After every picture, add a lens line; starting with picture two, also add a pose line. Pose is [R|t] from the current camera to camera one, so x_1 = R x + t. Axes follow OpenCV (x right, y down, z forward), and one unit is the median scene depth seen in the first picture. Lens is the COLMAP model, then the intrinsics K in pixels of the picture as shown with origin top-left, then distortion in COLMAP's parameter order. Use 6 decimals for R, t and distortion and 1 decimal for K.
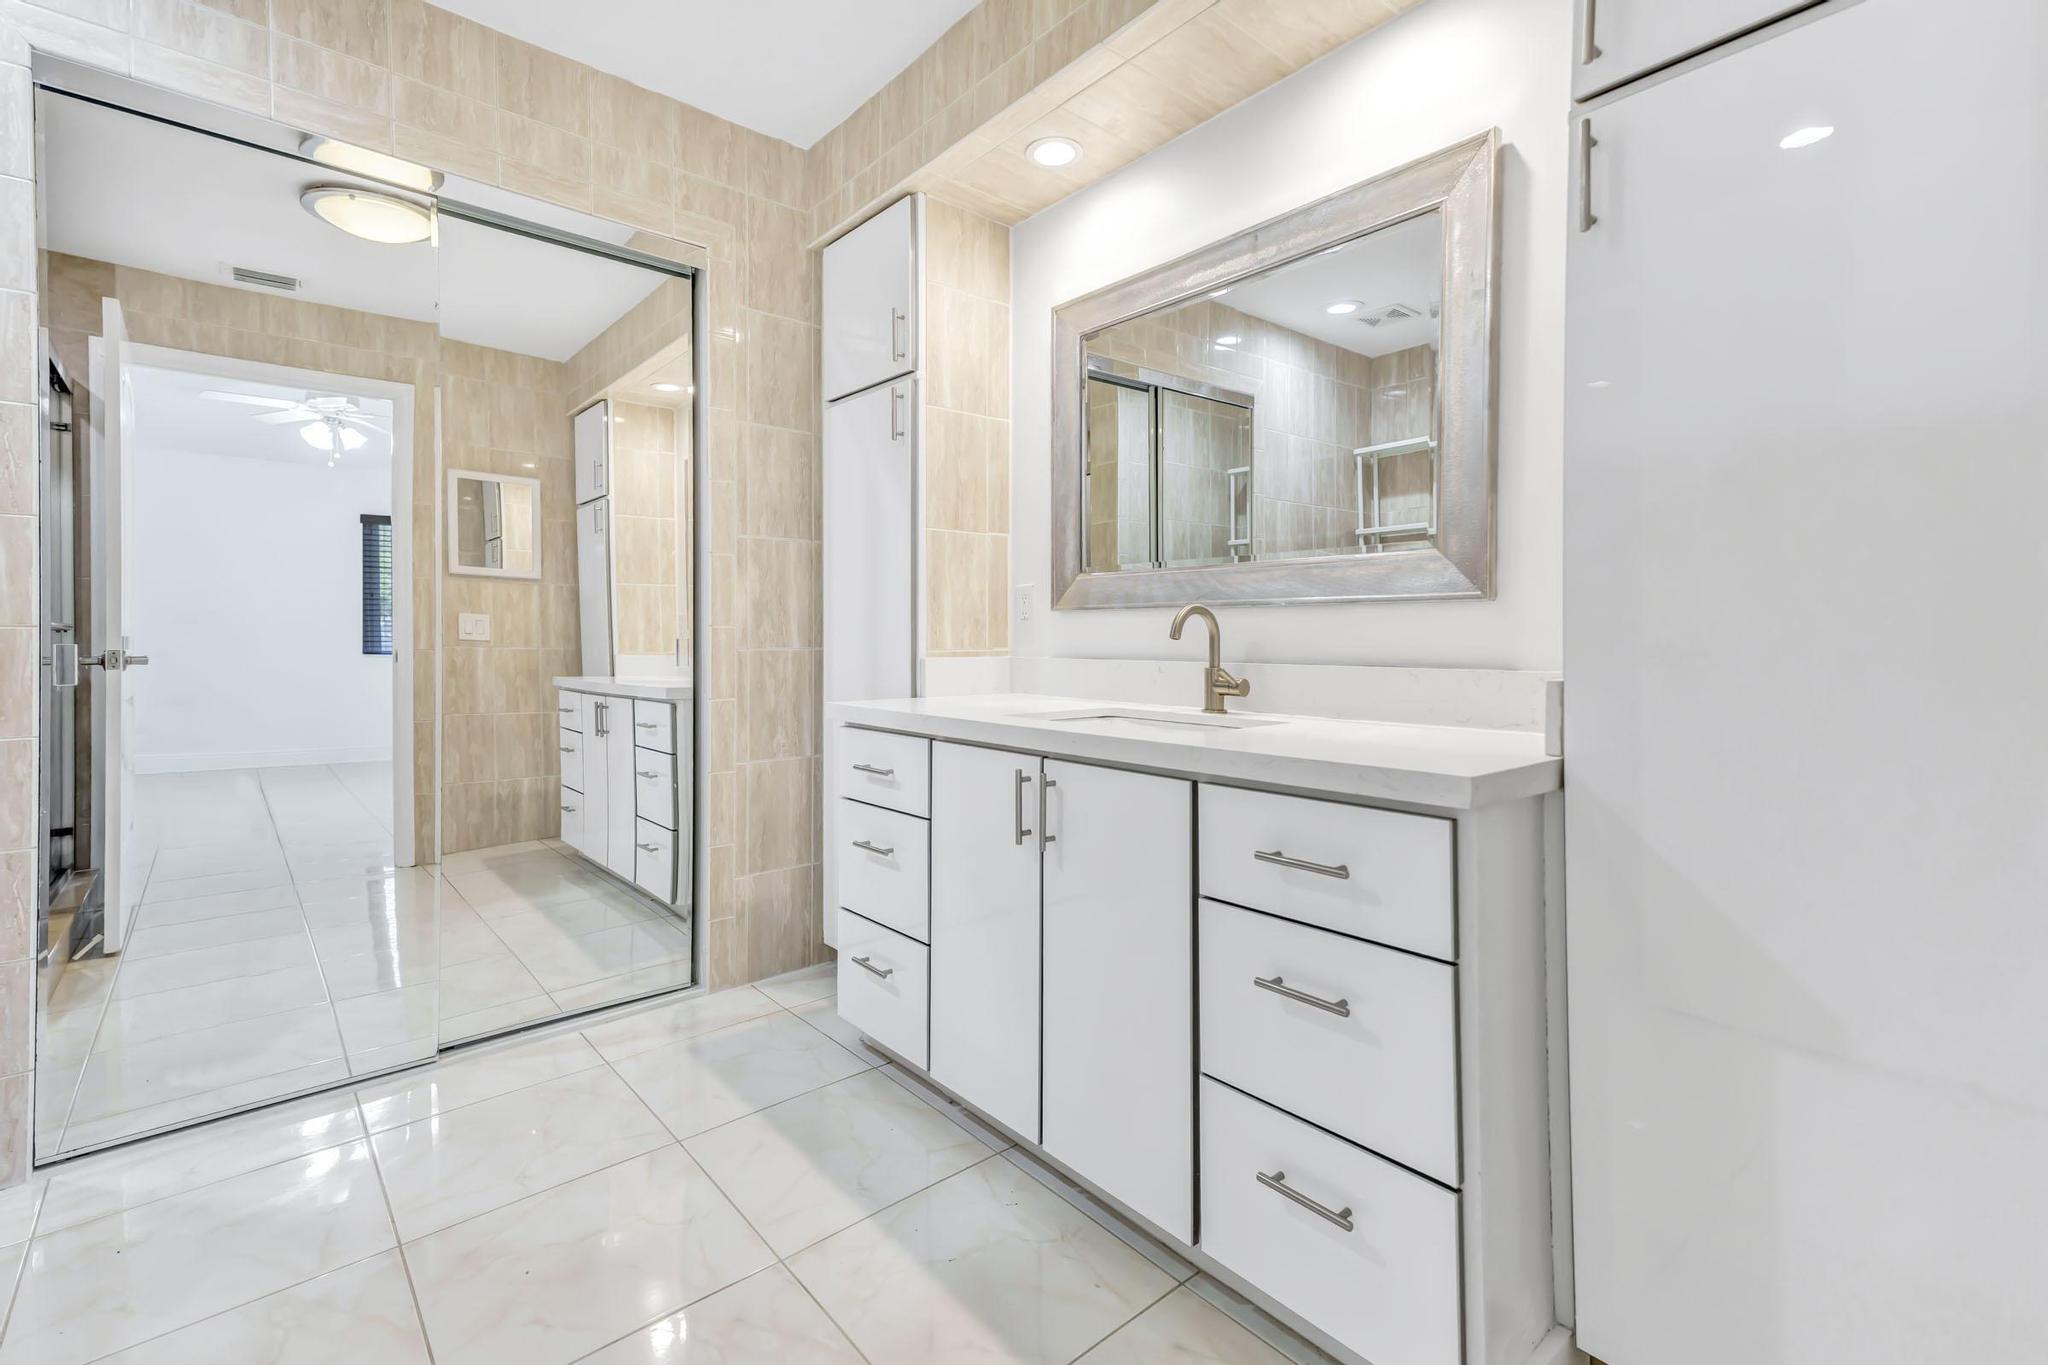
lens RADIAL K [[867.1, 0, 1030.6], [0, 867.1, 640.0], [0, 0, 1]] dist [-0.023181, 0.000113]
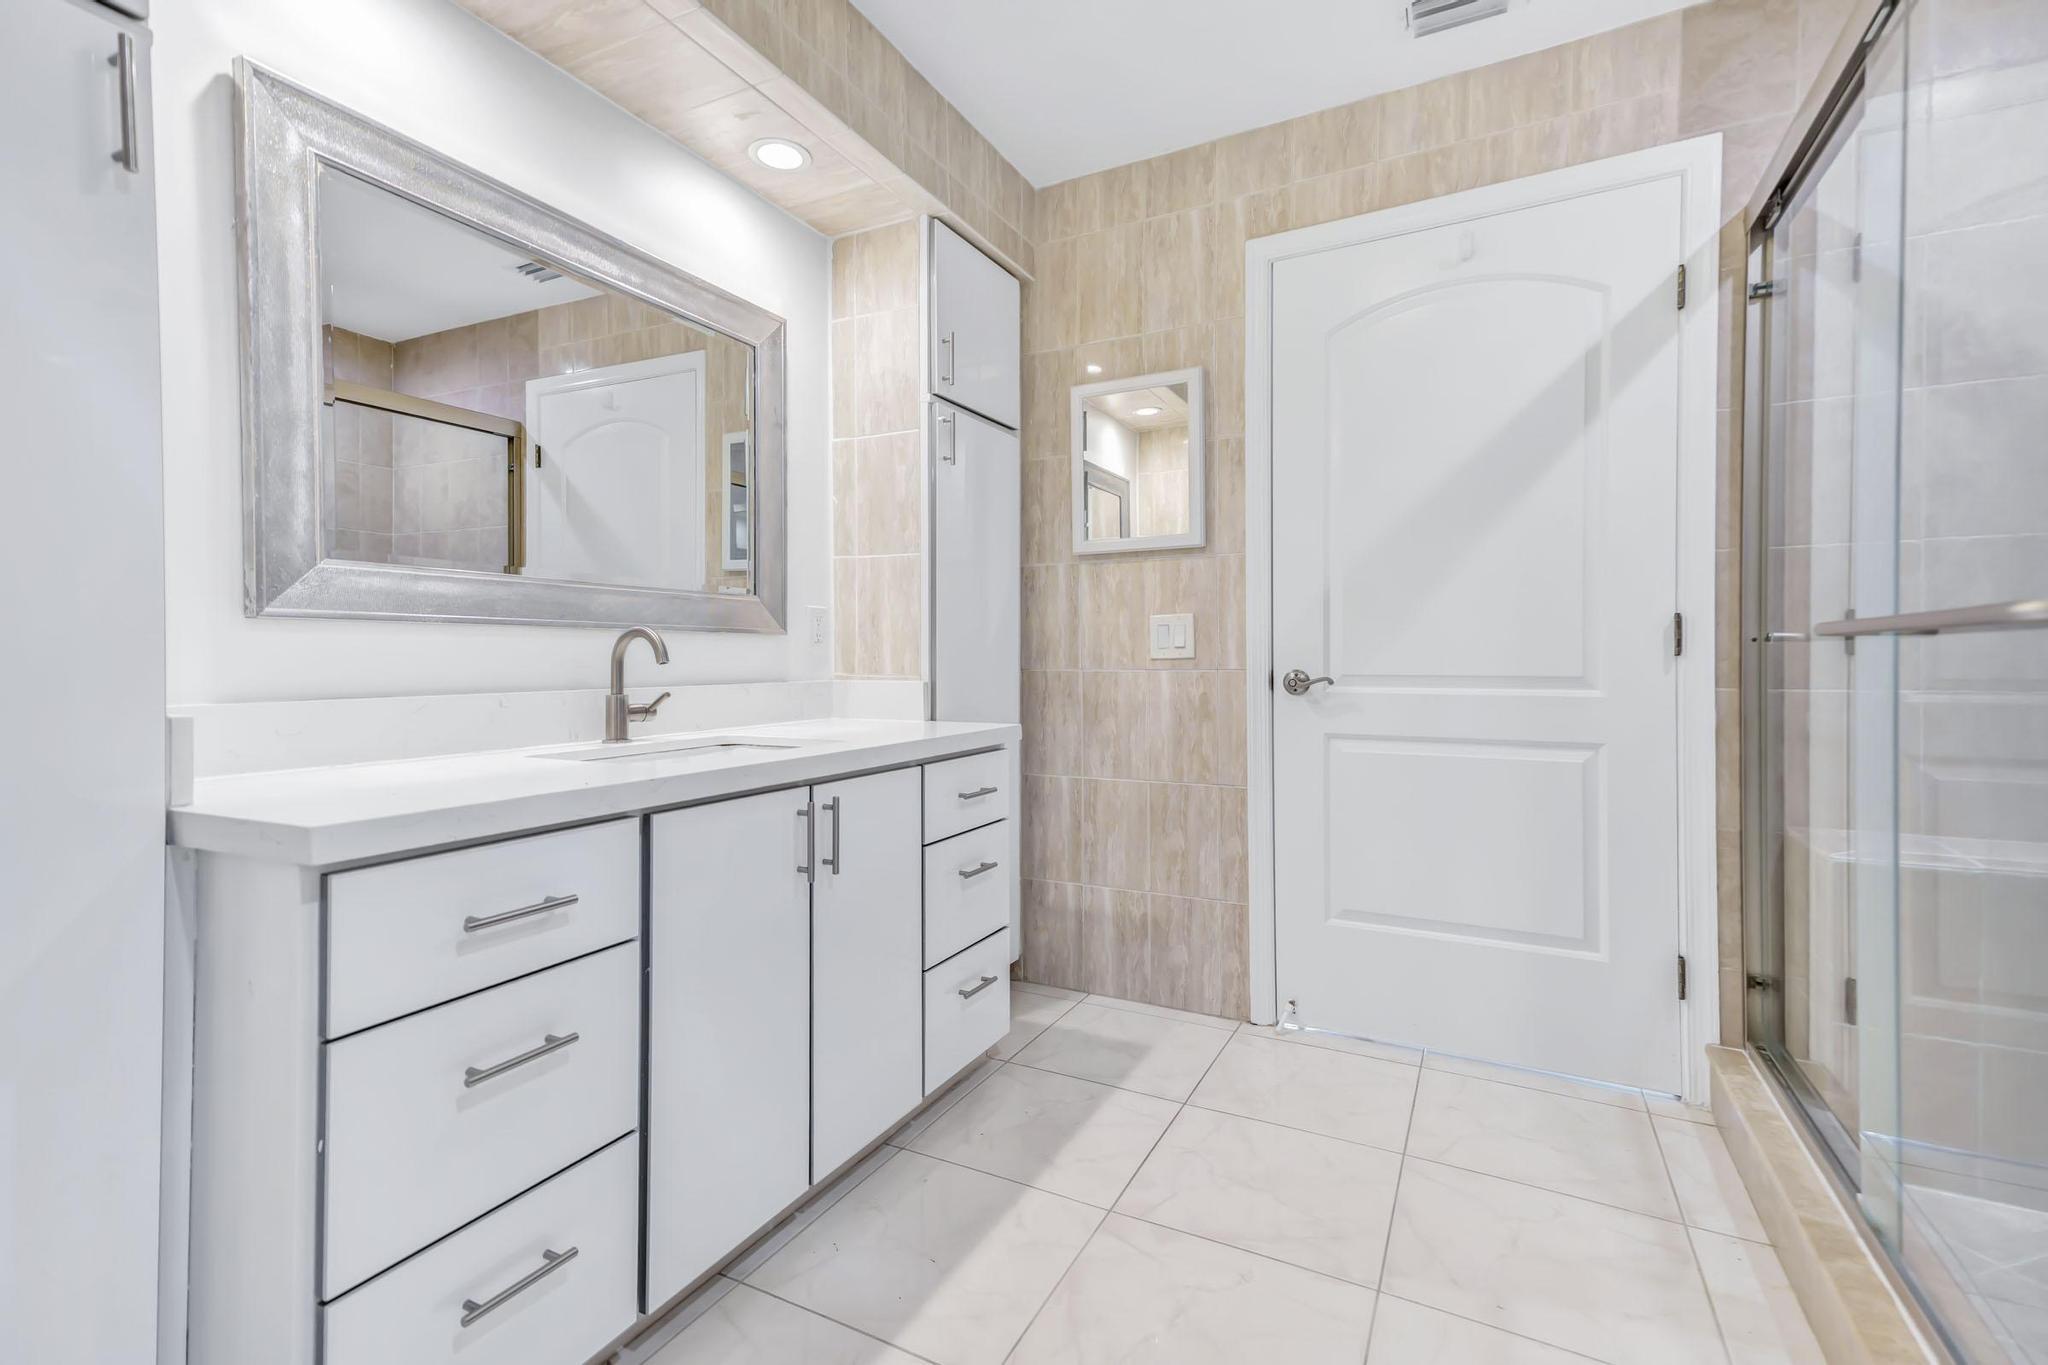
lens RADIAL K [[930.3, 0, 993.8], [0, 930.3, 654.0], [0, 0, 1]] dist [0.003098, 0.000206]
pose [[-0.329128, -0.001621, 0.944284, -0.899541], [0.010754, 0.999927, 0.005465, -0.013524], [-0.944224, 0.011954, -0.329087, 0.985893]]
